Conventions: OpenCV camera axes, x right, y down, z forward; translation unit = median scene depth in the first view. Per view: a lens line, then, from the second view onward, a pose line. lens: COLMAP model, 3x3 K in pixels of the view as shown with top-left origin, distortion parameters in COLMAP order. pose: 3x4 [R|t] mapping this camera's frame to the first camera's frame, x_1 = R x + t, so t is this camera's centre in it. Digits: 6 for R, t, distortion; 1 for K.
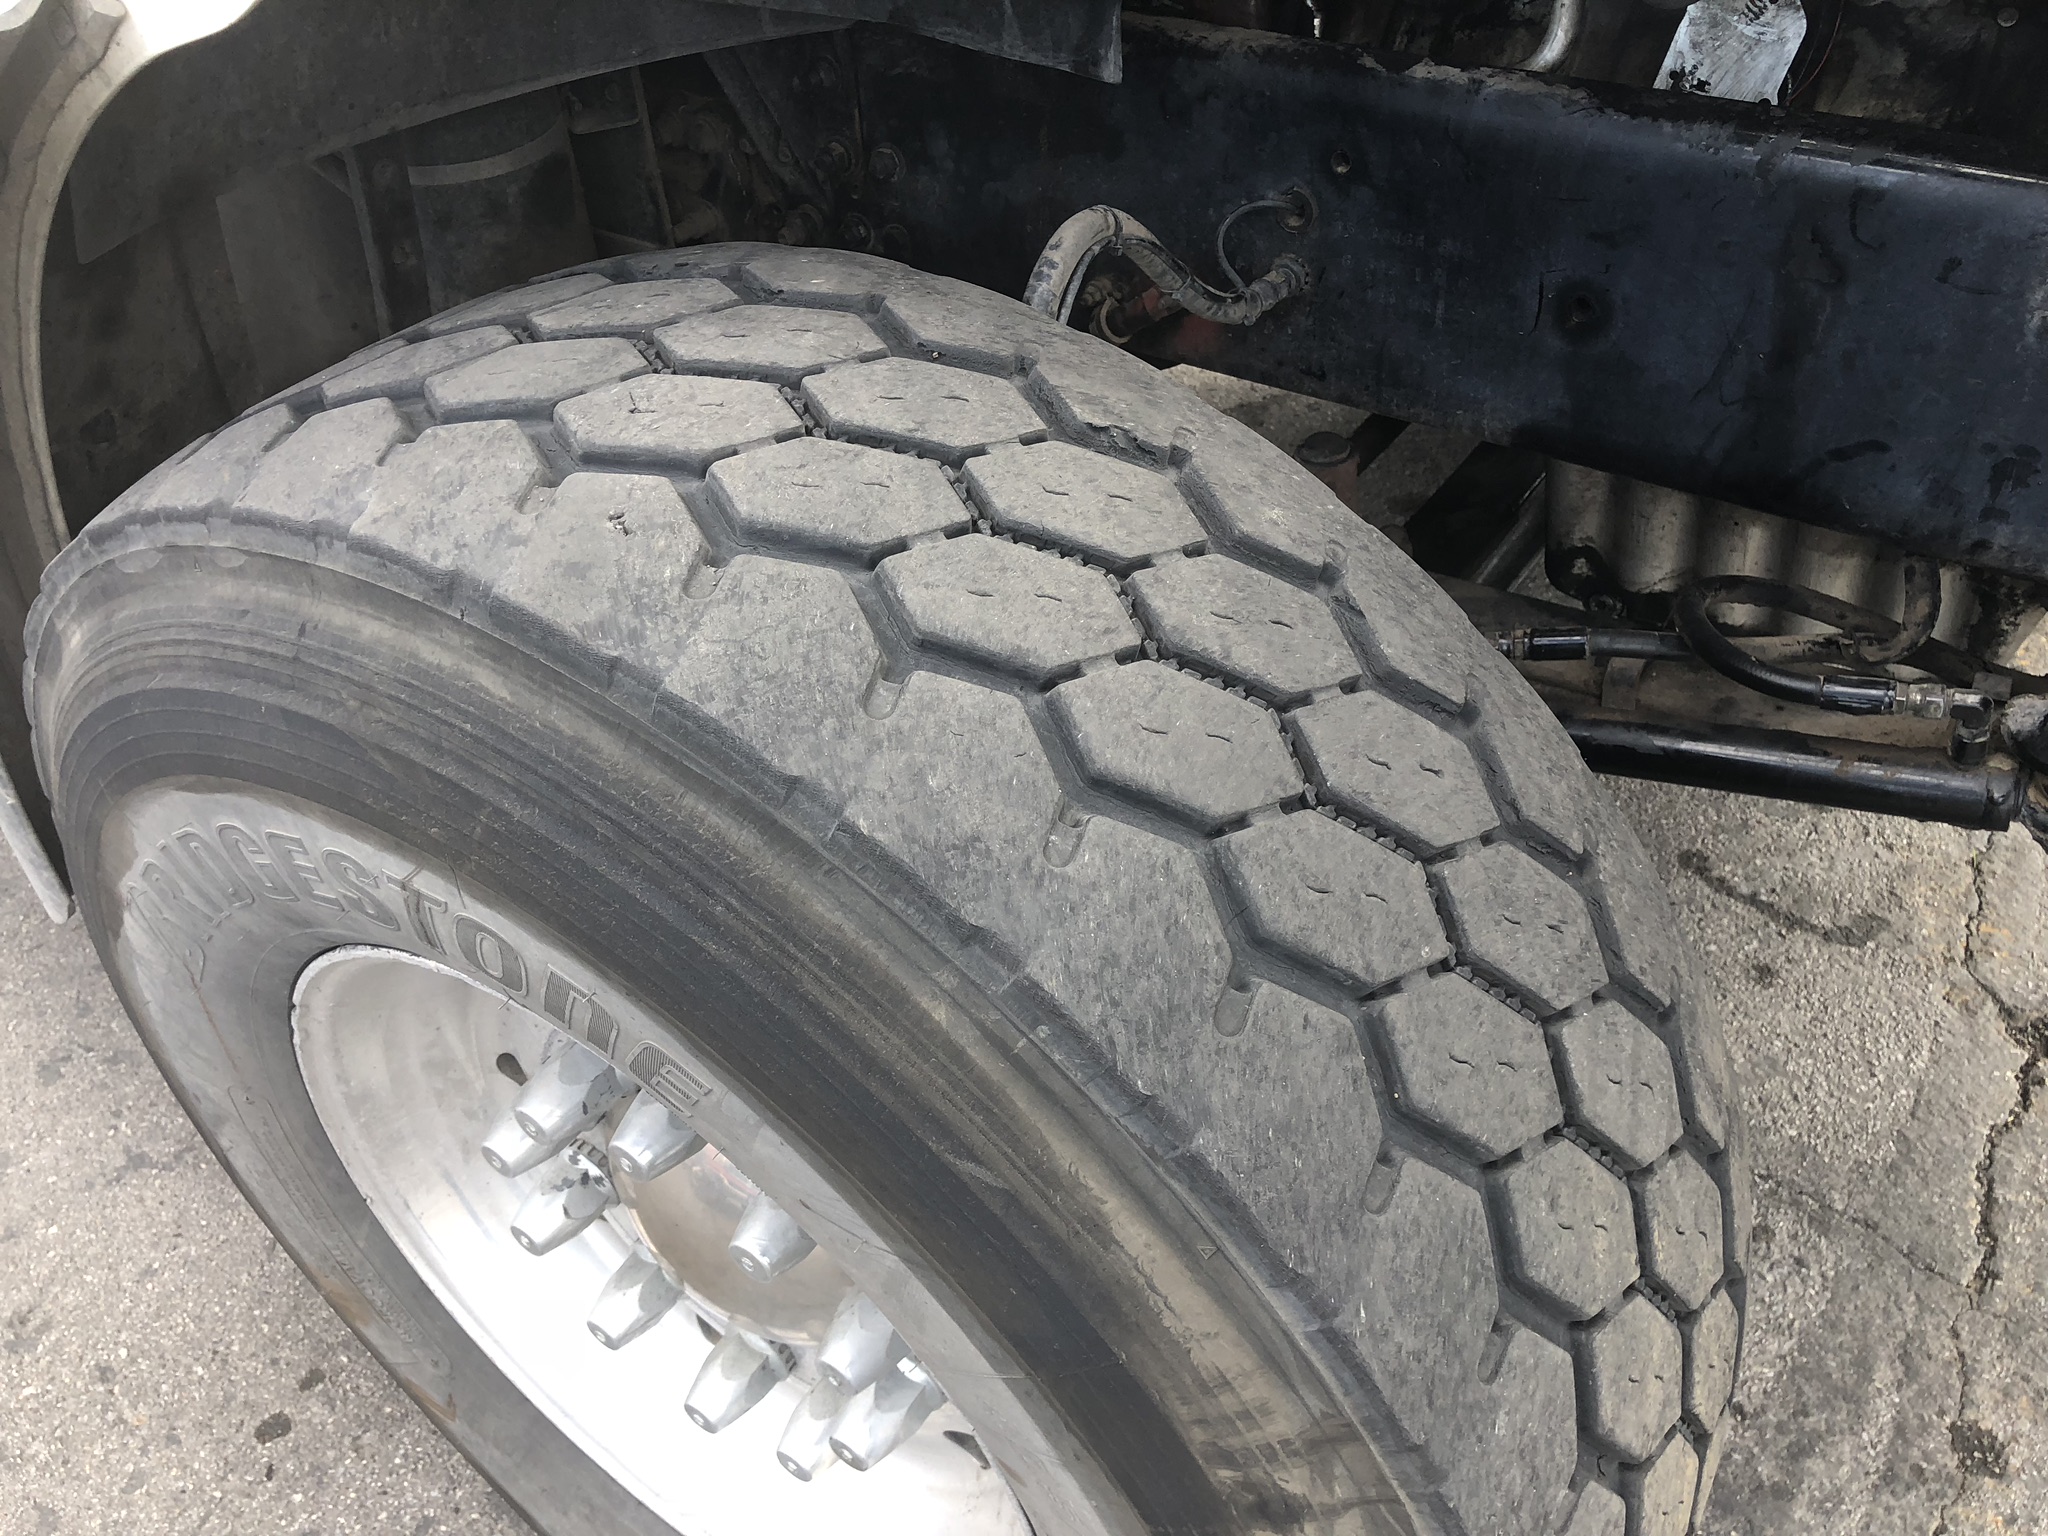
lens RADIAL K [[1660.7, 0, 1024.0], [0, 1660.7, 768.0], [0, 0, 1]] dist [-0.008521, -0.036574]
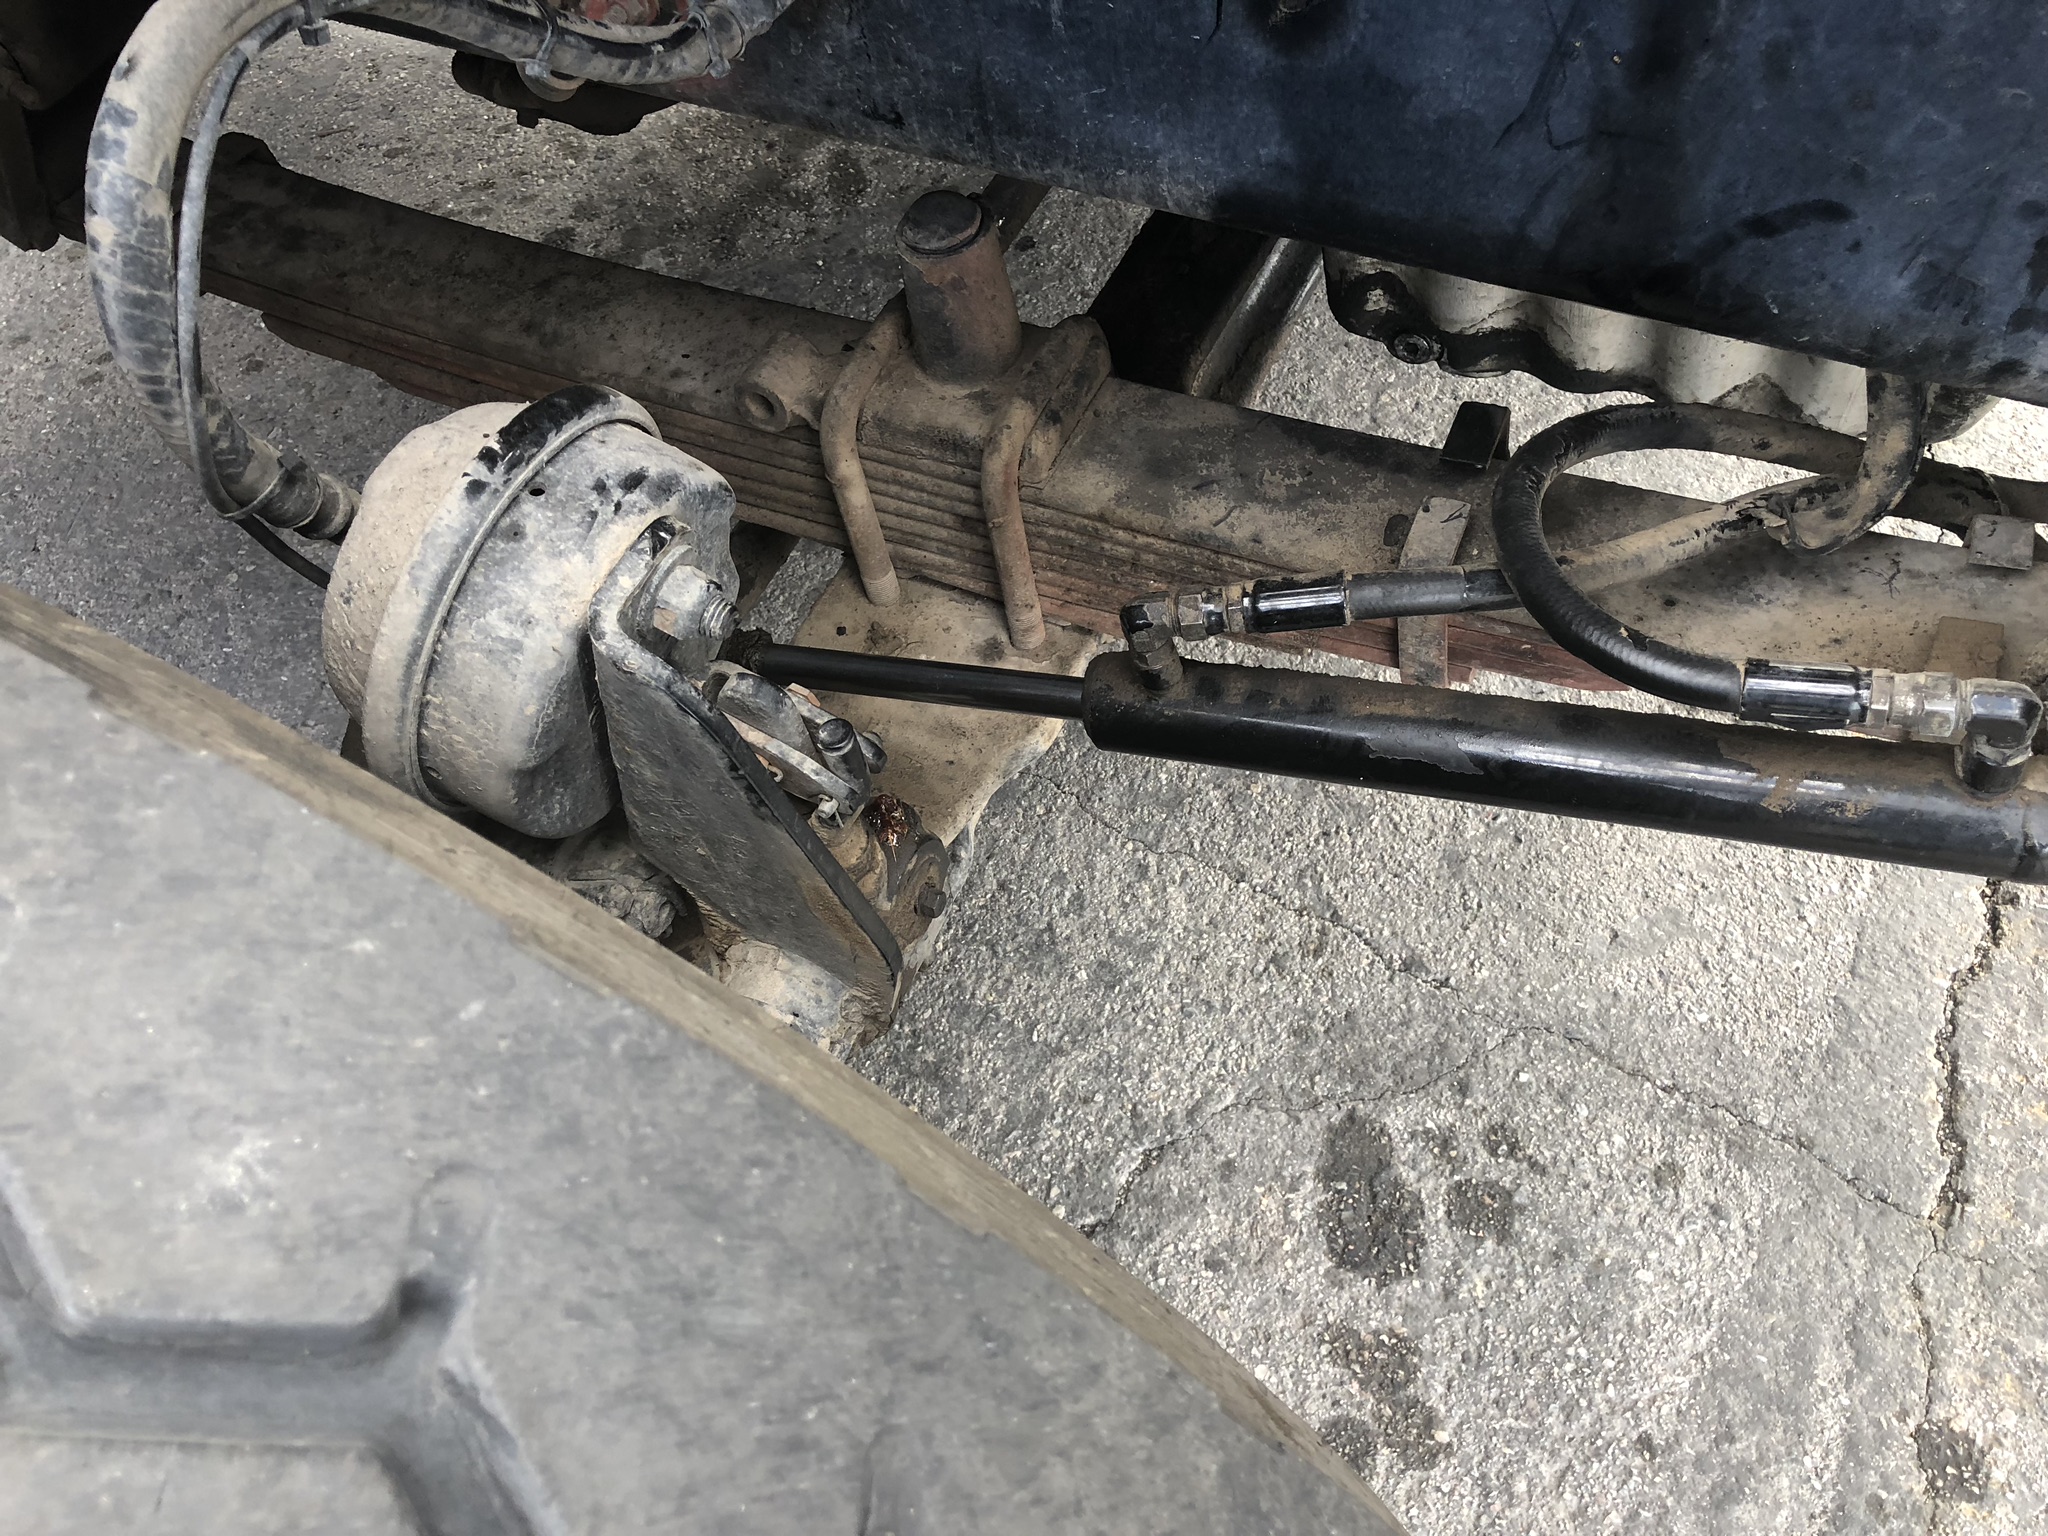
lens RADIAL K [[1665.5, 0, 1024.0], [0, 1665.5, 768.0], [0, 0, 1]] dist [-0.027186, 0.002997]
pose [[0.989094, -0.143146, 0.034676, 0.158928], [0.129710, 0.958111, 0.255341, -0.148971], [-0.069775, -0.248059, 0.966229, 0.340620]]
